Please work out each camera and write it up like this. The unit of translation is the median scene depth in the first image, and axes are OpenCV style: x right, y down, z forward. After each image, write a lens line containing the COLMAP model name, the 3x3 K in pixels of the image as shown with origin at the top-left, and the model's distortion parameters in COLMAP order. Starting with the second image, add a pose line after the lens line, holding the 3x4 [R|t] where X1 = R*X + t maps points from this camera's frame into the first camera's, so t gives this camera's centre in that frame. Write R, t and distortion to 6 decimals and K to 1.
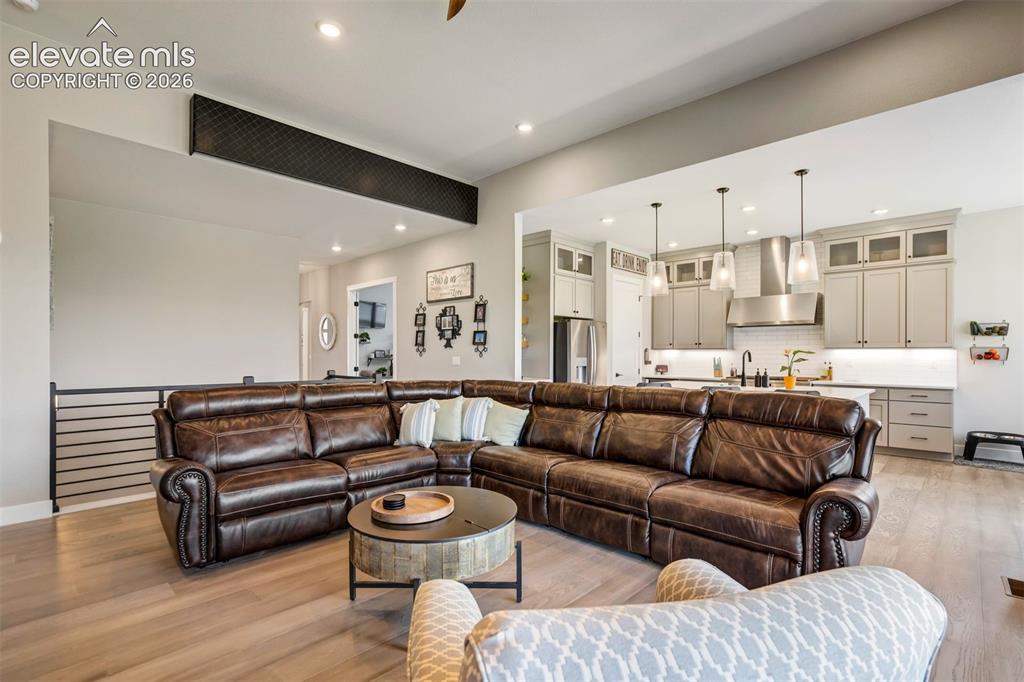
lens RADIAL K [[481.7, 0, 523.3], [0, 481.7, 354.8], [0, 0, 1]] dist [-0.001263, 0.000720]
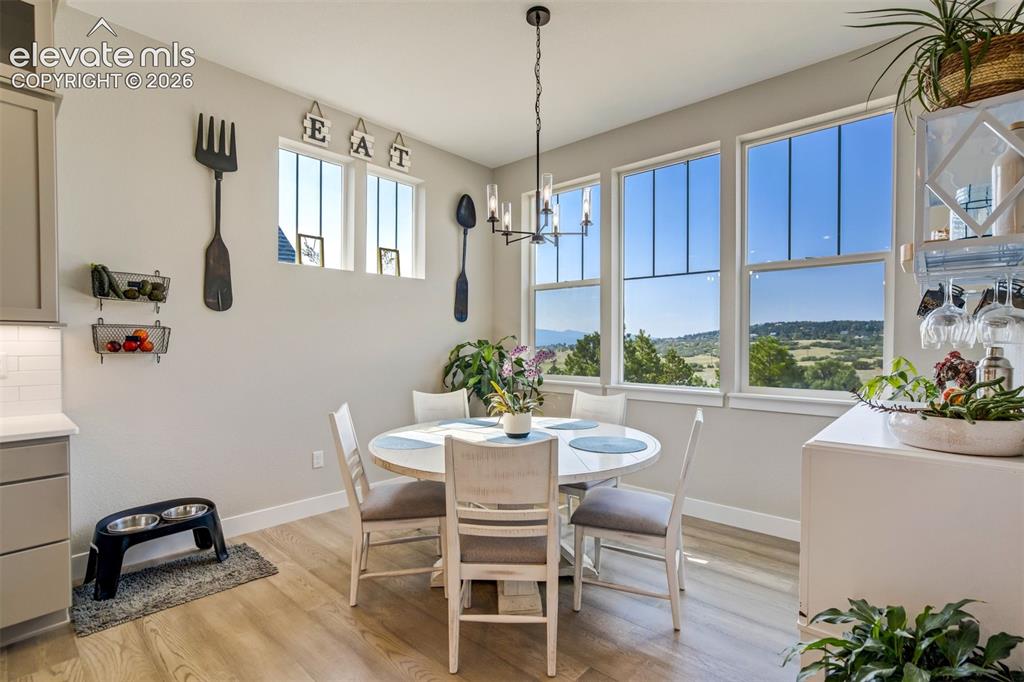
lens RADIAL K [[480.8, 0, 518.6], [0, 480.8, 349.8], [0, 0, 1]] dist [-0.033914, 0.016094]
pose [[-0.028396, -0.017768, 0.999439, 0.473878], [-0.001991, 0.999841, 0.017718, -0.001013], [-0.999595, -0.001487, -0.028427, 0.605137]]
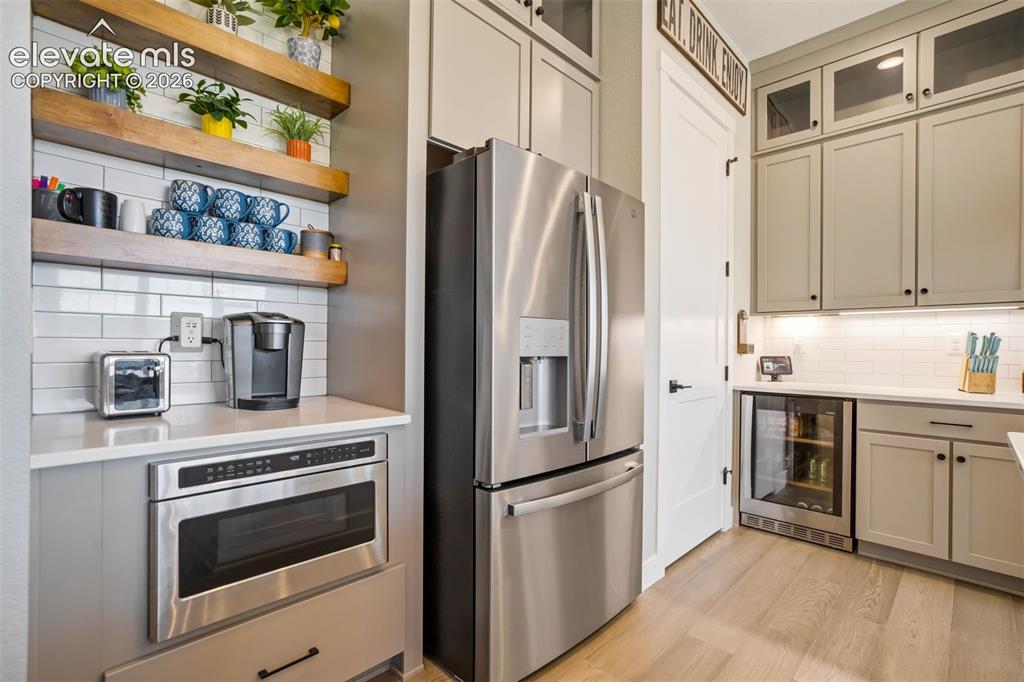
lens RADIAL K [[471.9, 0, 518.6], [0, 471.9, 348.8], [0, 0, 1]] dist [-0.033553, 0.015823]
pose [[0.999924, 0.005205, -0.011195, 0.125421], [-0.005187, 0.999985, 0.001641, 0.021824], [0.011203, -0.001583, 0.999936, 0.882034]]
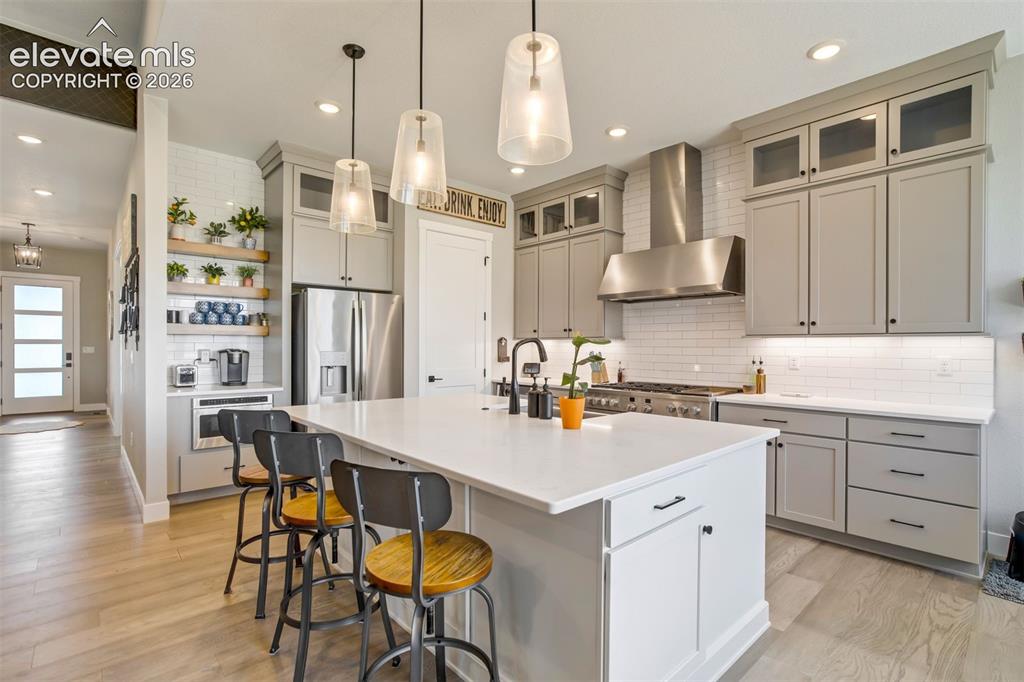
lens RADIAL K [[480.8, 0, 518.6], [0, 480.8, 349.8], [0, 0, 1]] dist [-0.033914, 0.016094]
pose [[0.997571, 0.001509, -0.069641, 0.444854], [-0.001090, 0.999981, 0.006050, -0.000833], [0.069649, -0.005959, 0.997554, 0.478578]]
